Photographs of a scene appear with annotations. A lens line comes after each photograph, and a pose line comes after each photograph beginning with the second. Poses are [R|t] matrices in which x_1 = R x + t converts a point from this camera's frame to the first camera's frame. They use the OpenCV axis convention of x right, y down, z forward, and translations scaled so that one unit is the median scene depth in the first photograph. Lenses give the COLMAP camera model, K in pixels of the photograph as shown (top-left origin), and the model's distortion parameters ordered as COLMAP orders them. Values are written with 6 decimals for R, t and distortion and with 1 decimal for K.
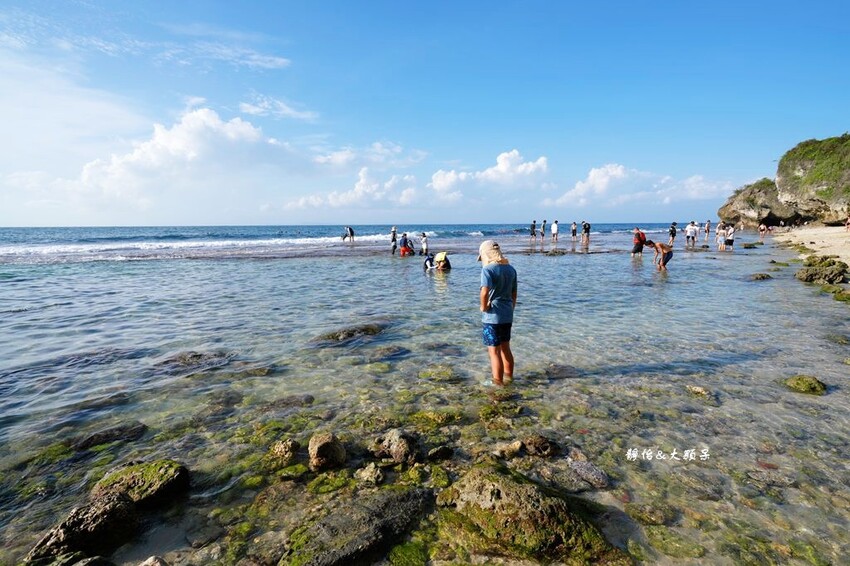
lens RADIAL K [[400.8, 0, 425.0], [0, 400.8, 283.0], [0, 0, 1]] dist [0.000222, 0.004587]
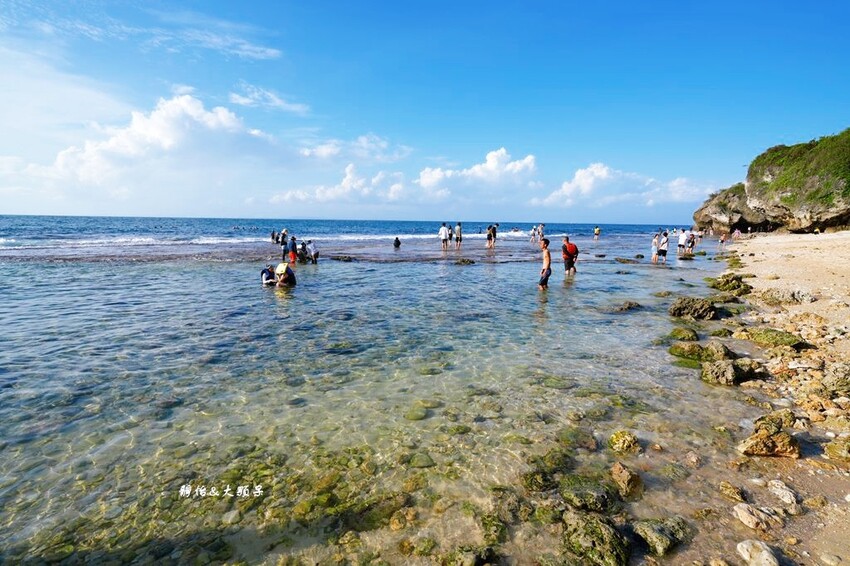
lens RADIAL K [[400.8, 0, 425.0], [0, 400.8, 283.0], [0, 0, 1]] dist [0.000222, 0.004587]
pose [[0.999447, 0.017450, 0.028316, 0.014024], [-0.017690, 0.999810, 0.008228, -0.002170], [-0.028167, -0.008725, 0.999565, 0.007294]]
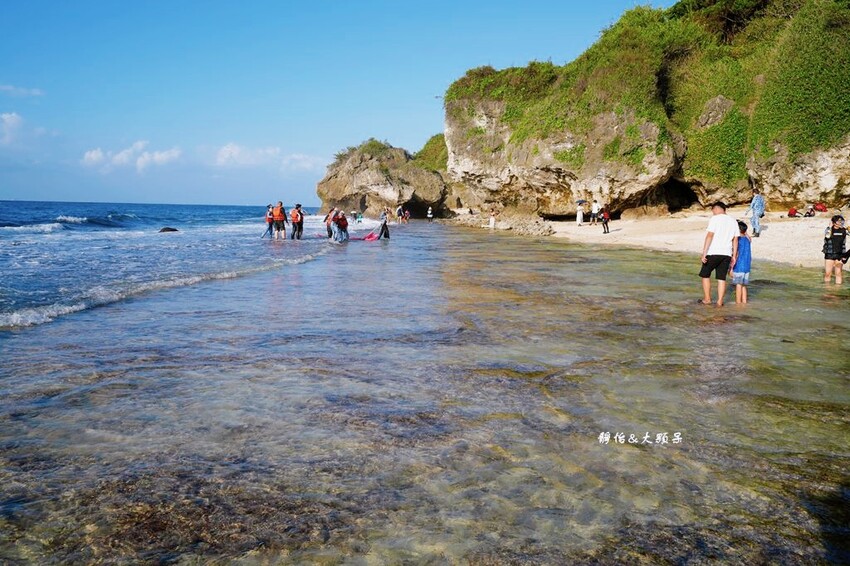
lens RADIAL K [[661.8, 0, 425.0], [0, 661.8, 283.0], [0, 0, 1]] dist [0.006881, 0.004048]
pose [[0.645830, -0.055855, 0.761435, 0.039049], [0.077346, 0.996976, 0.007530, -0.014601], [-0.759553, 0.054031, 0.648197, 0.105137]]
